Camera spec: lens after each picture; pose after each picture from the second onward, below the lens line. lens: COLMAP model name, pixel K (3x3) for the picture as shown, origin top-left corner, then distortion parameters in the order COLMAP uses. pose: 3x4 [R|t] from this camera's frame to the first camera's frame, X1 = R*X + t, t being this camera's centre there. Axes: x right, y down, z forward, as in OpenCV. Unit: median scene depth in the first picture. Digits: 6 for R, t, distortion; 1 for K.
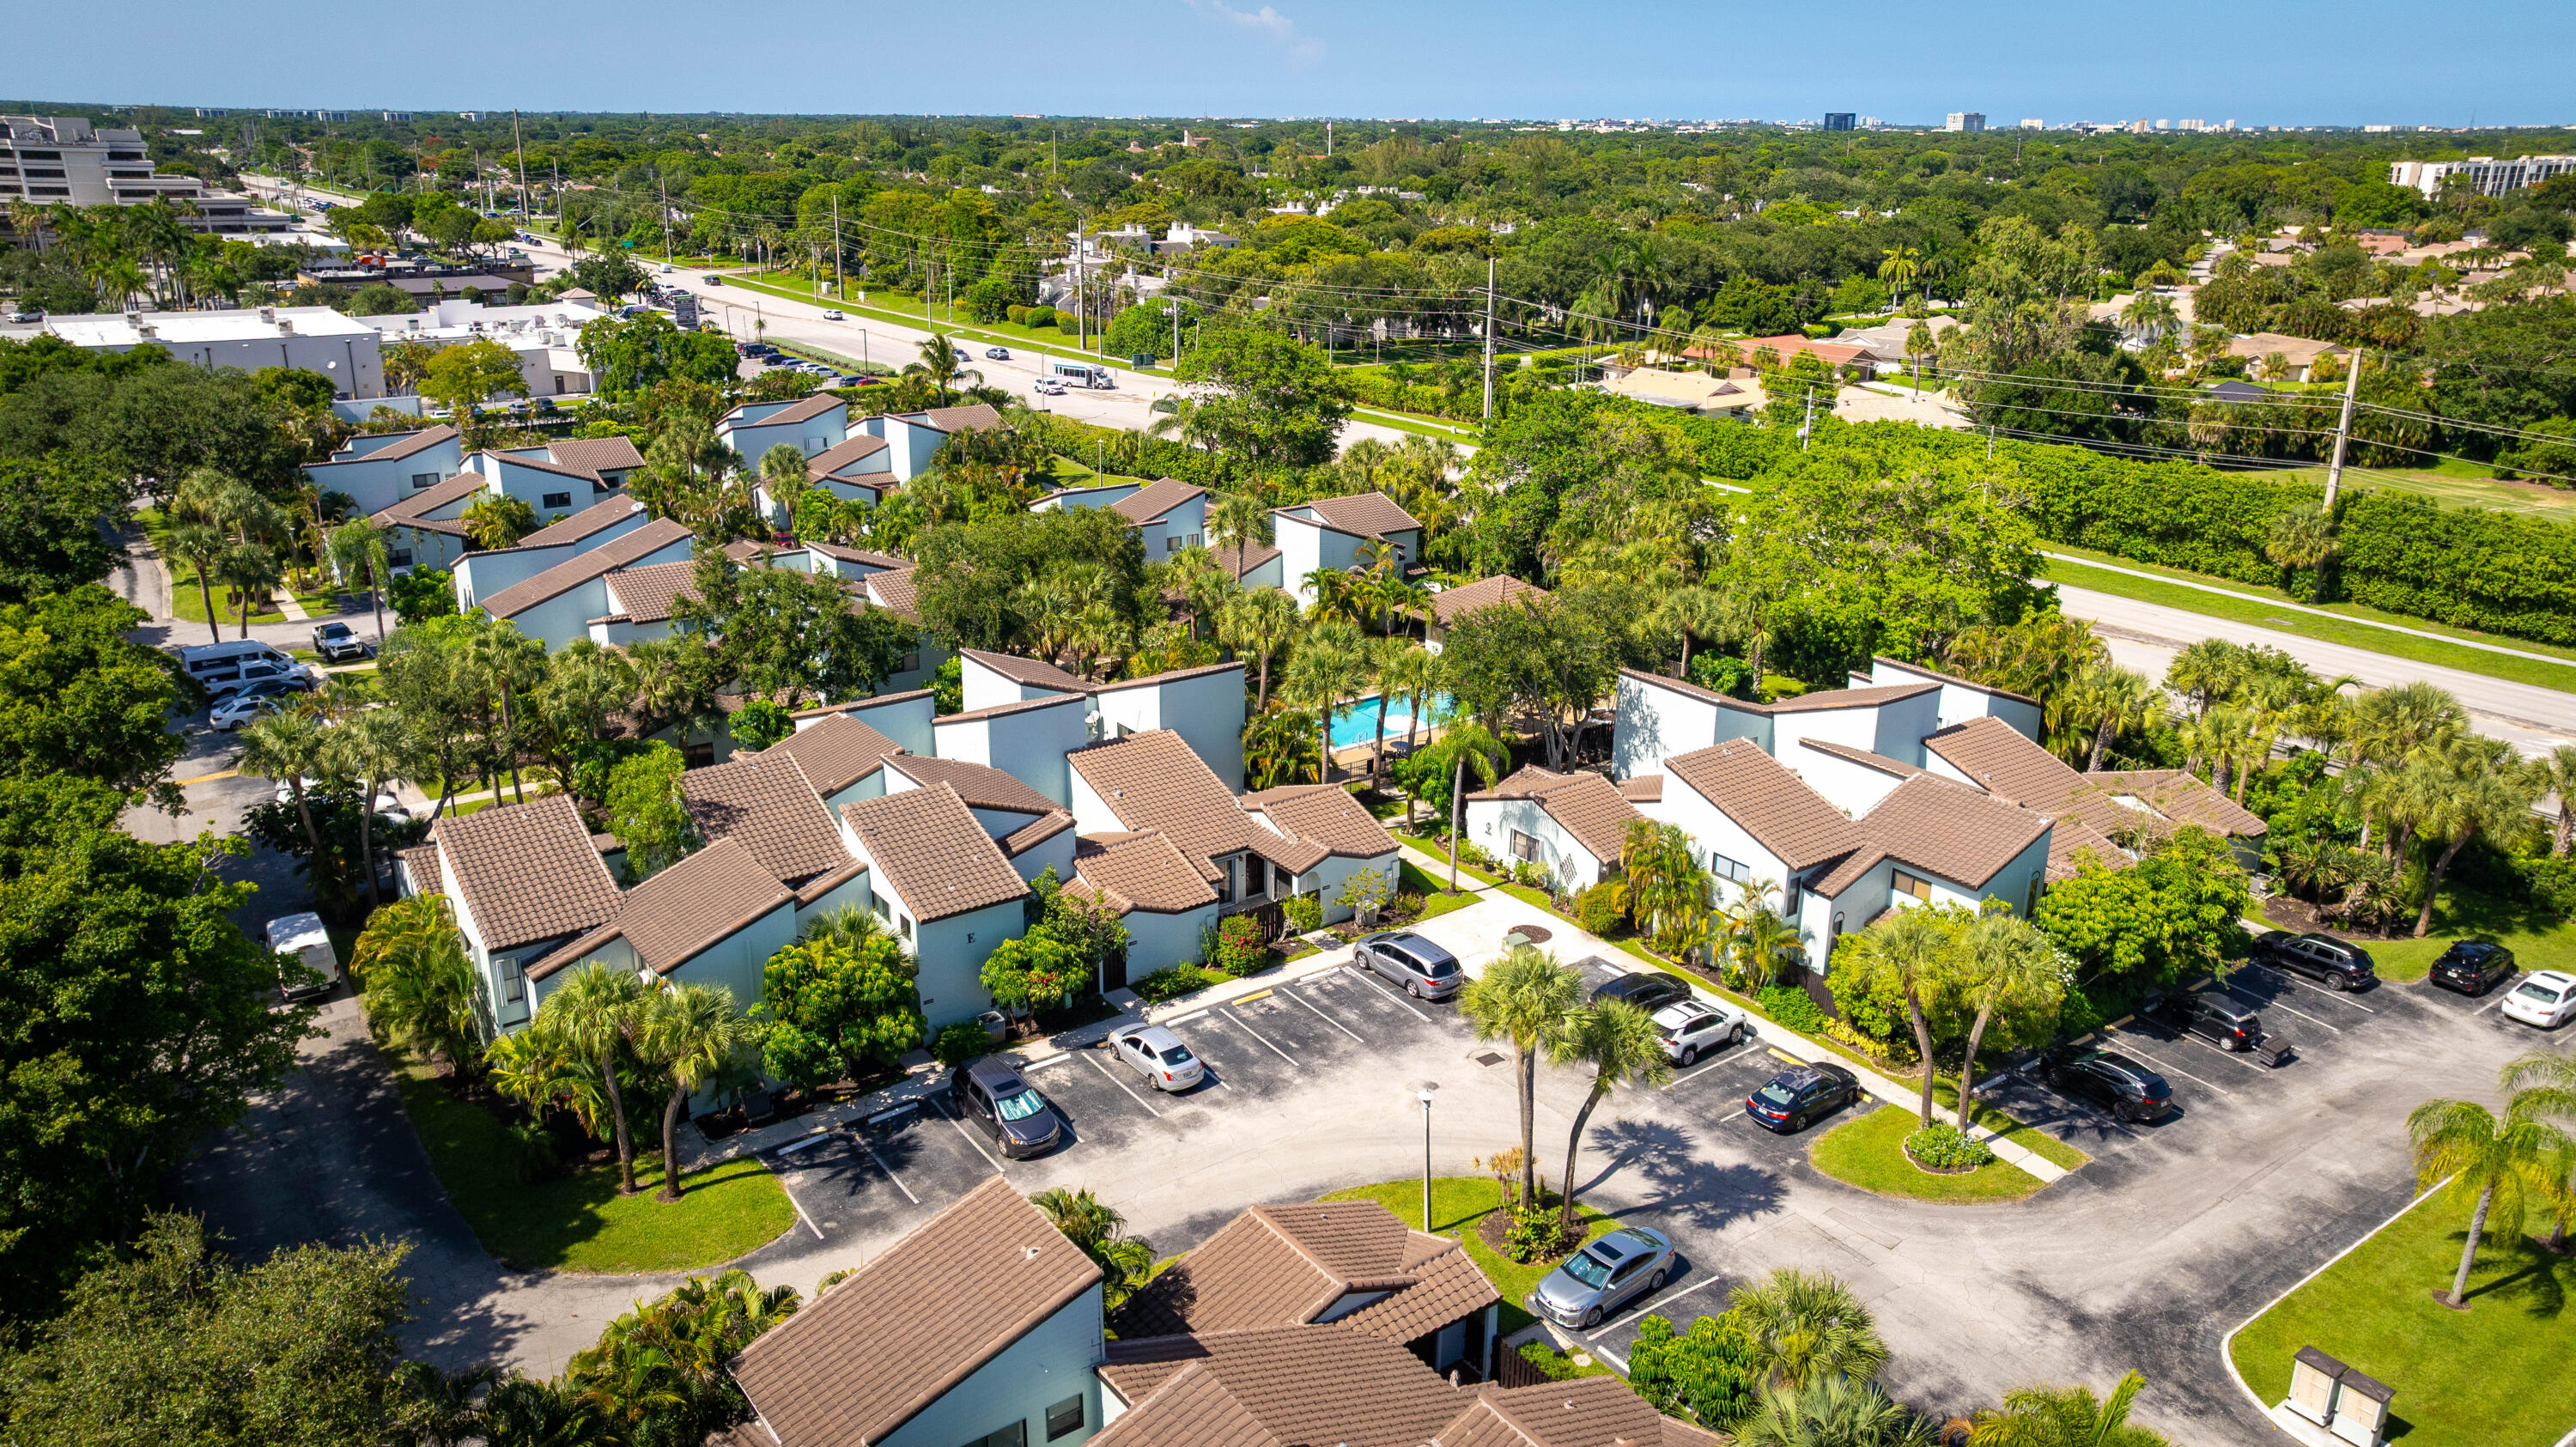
lens RADIAL K [[1806.6, 0, 1284.5], [0, 1806.6, 726.5], [0, 0, 1]] dist [-0.026106, 0.048372]
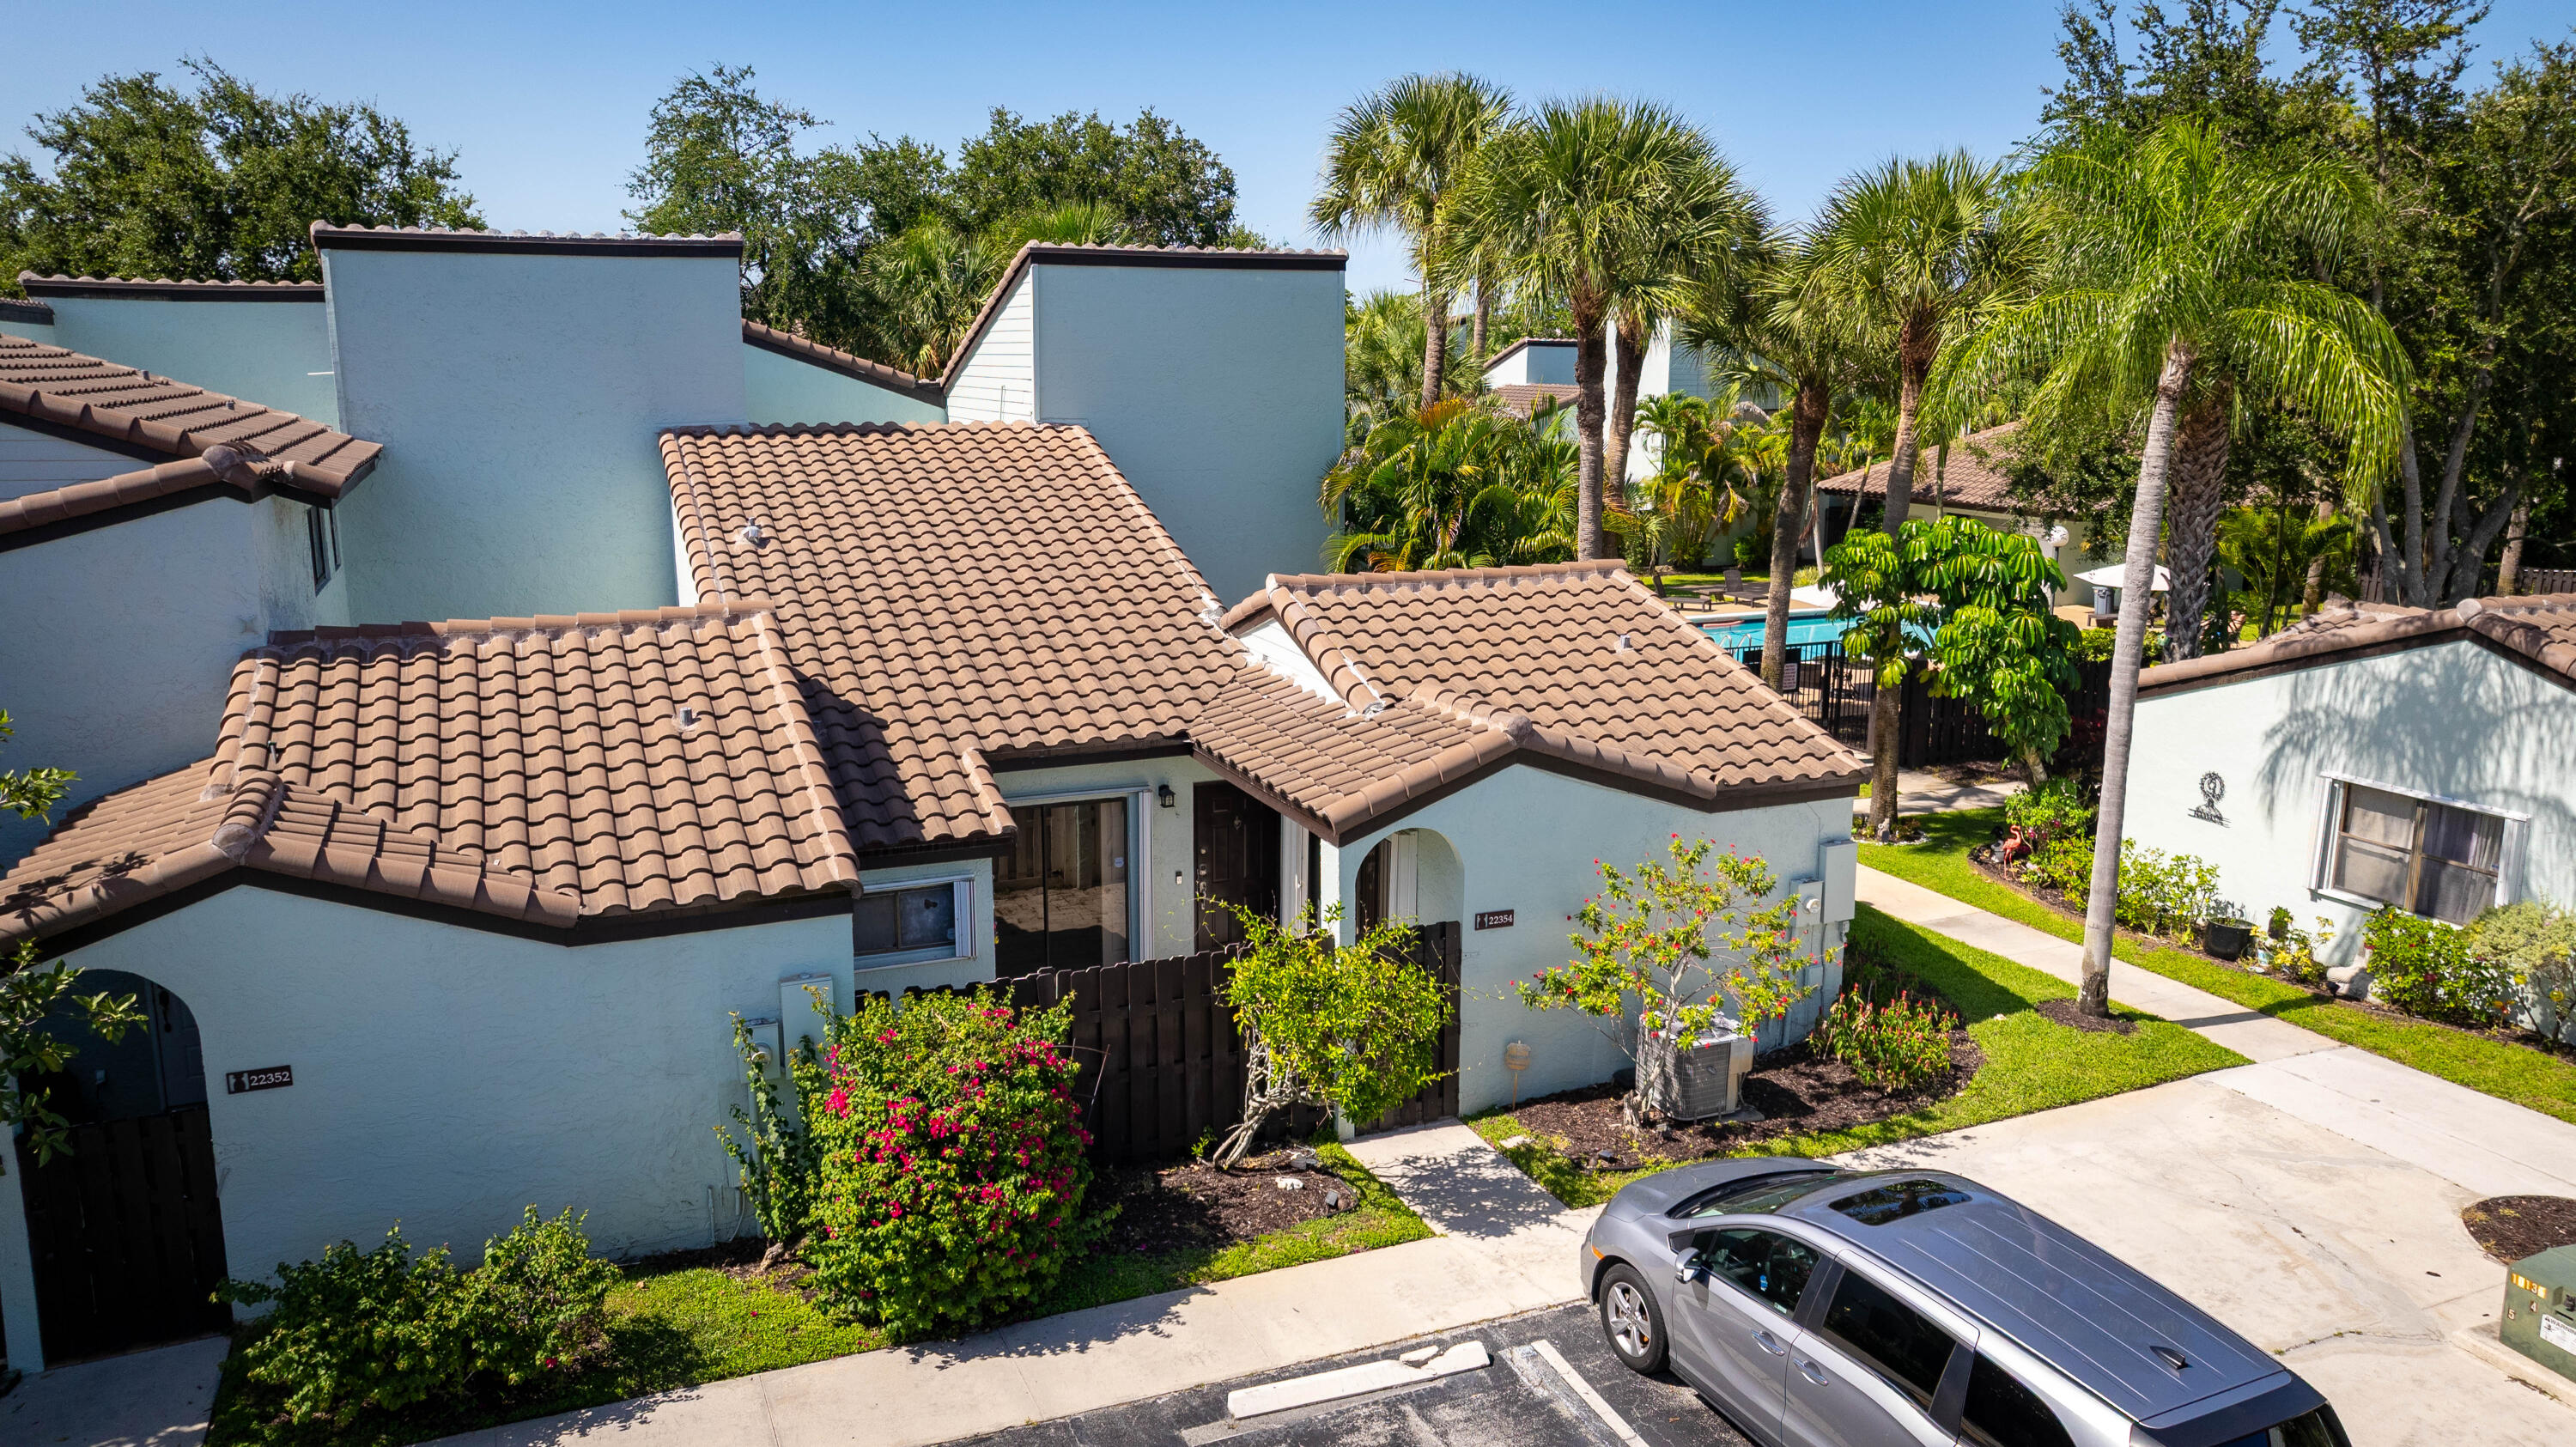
lens RADIAL K [[1806.6, 0, 1284.5], [0, 1806.6, 726.5], [0, 0, 1]] dist [-0.026106, 0.048372]
pose [[0.974422, 0.041353, -0.220890, 0.025045], [-0.067878, 0.991173, -0.113876, 0.051683], [0.214231, 0.125957, 0.968628, 0.442358]]
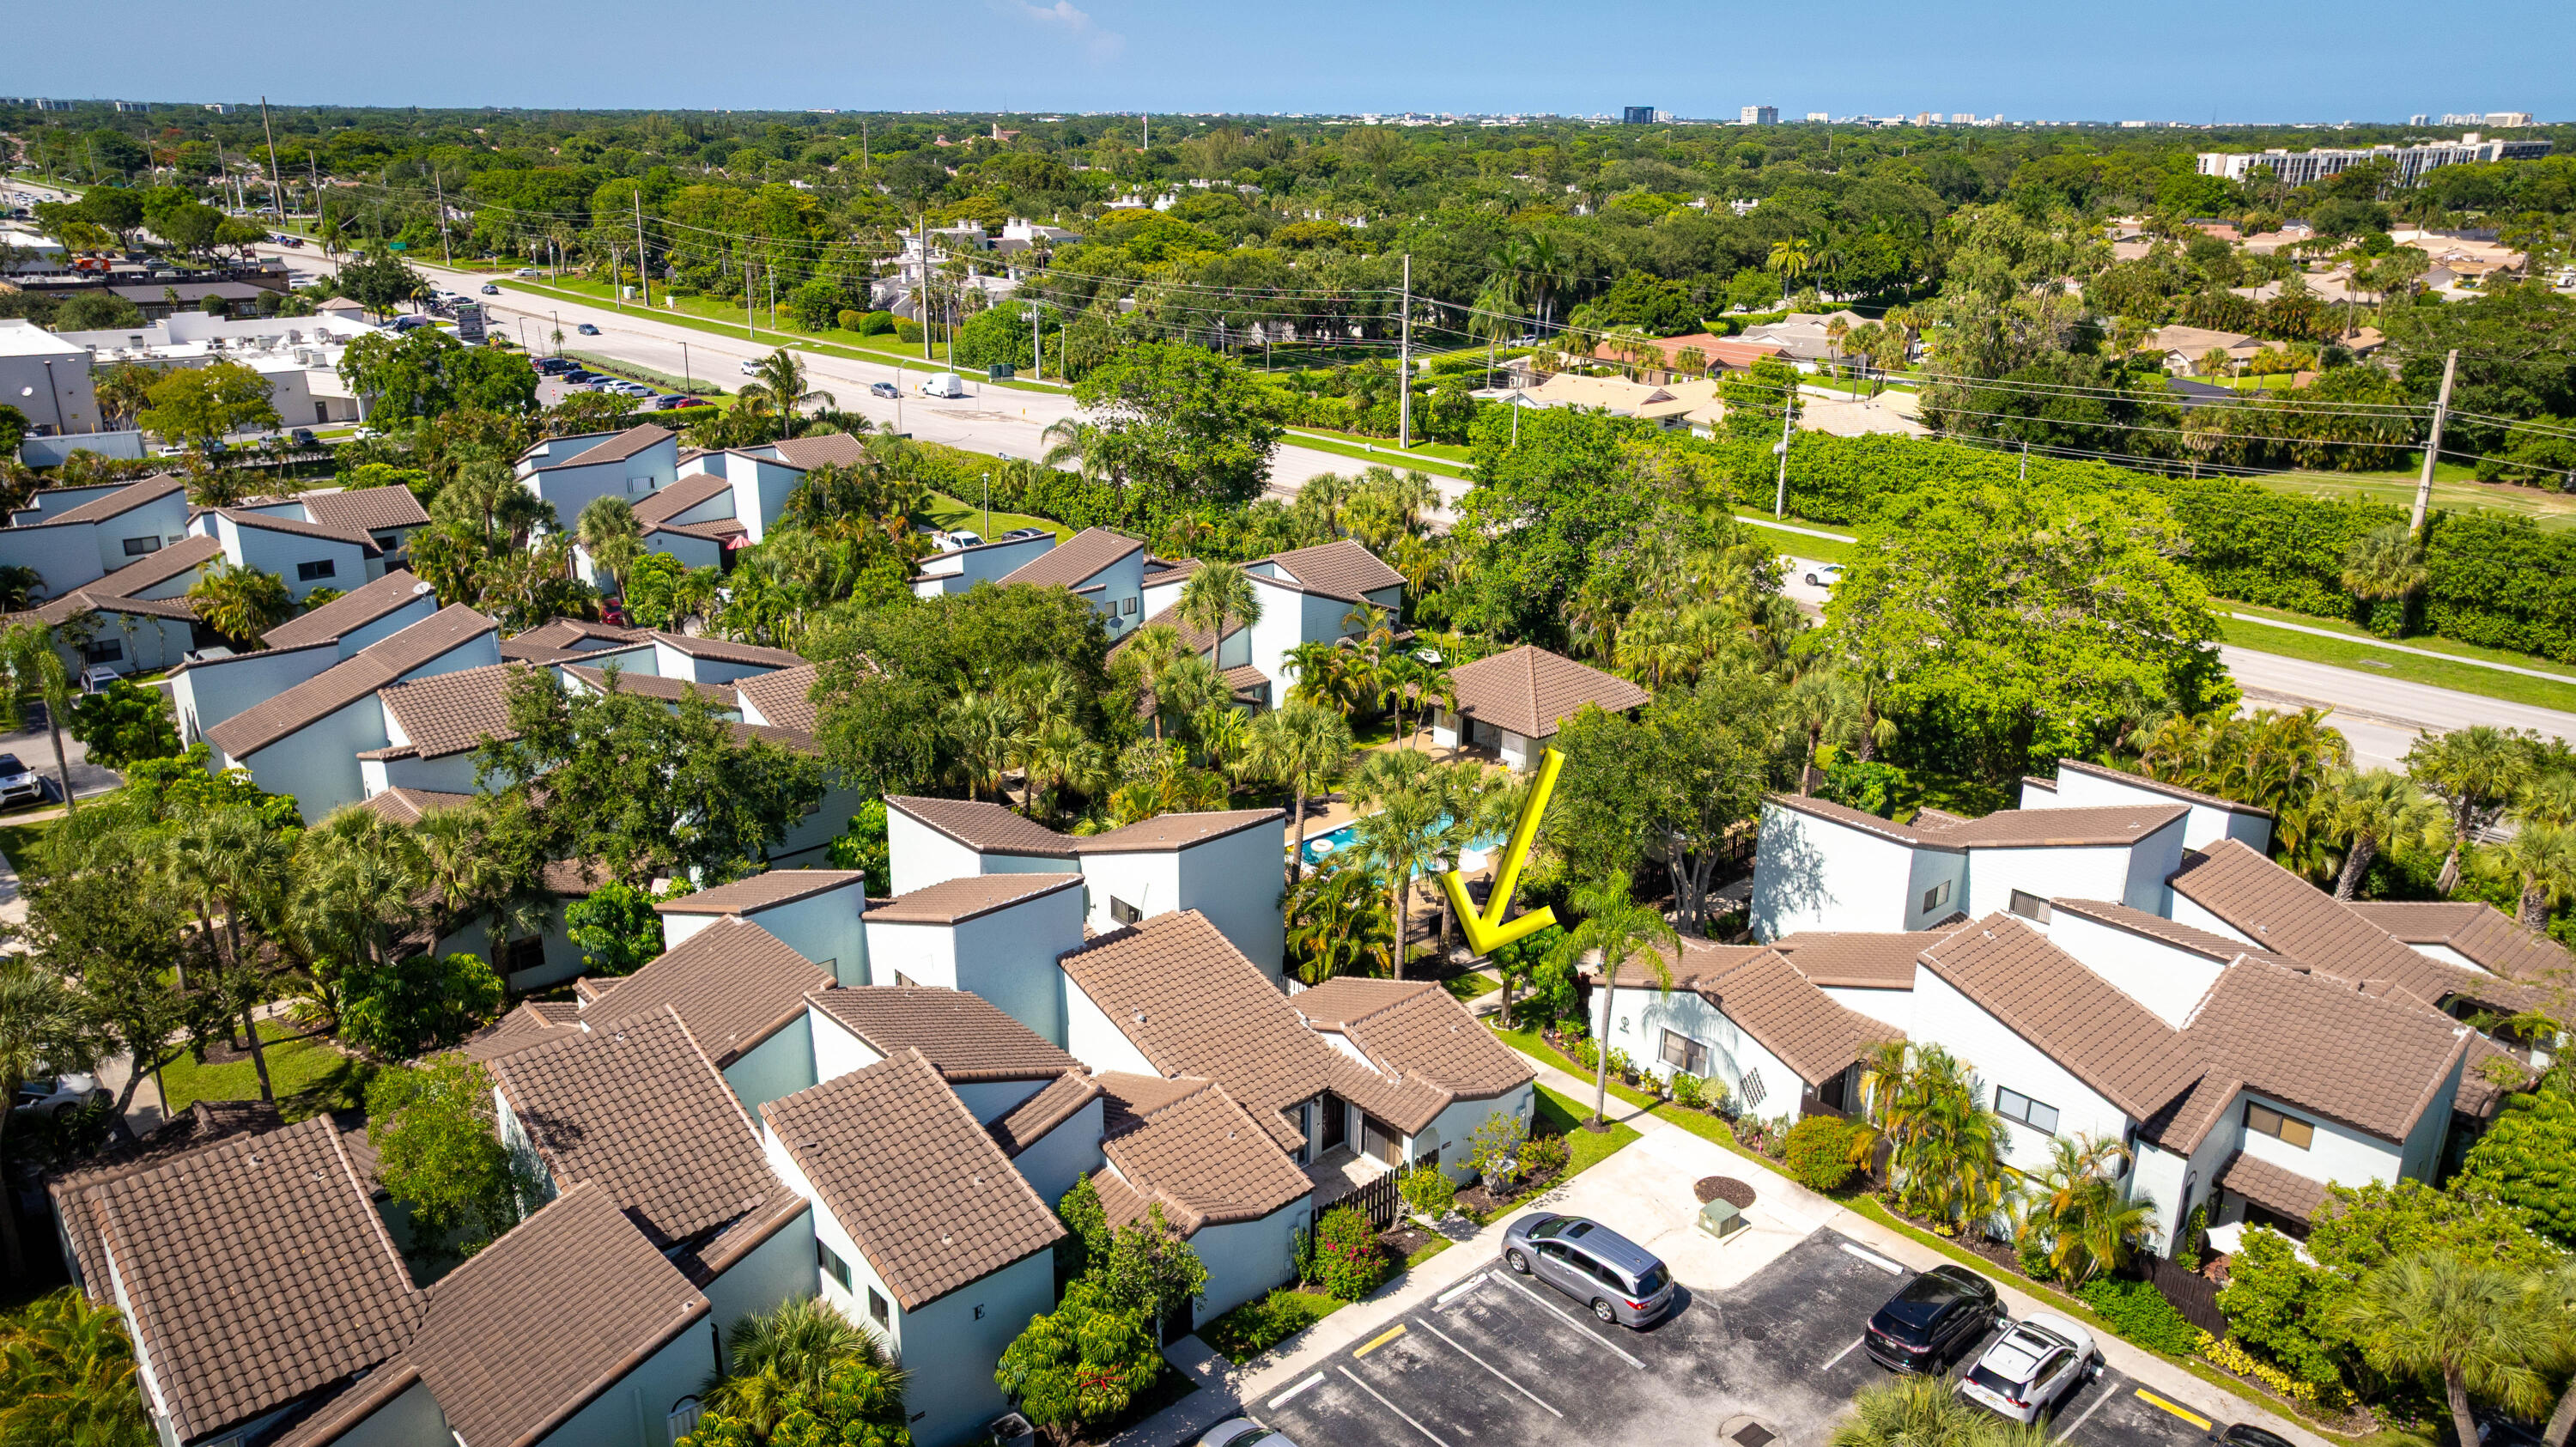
lens RADIAL K [[1806.6, 0, 1284.5], [0, 1806.6, 726.5], [0, 0, 1]] dist [-0.026106, 0.048372]
pose [[0.994548, -0.034127, 0.098541, -0.058912], [0.033871, 0.999417, 0.004276, -0.045707], [-0.098629, -0.000915, 0.995124, 0.166109]]
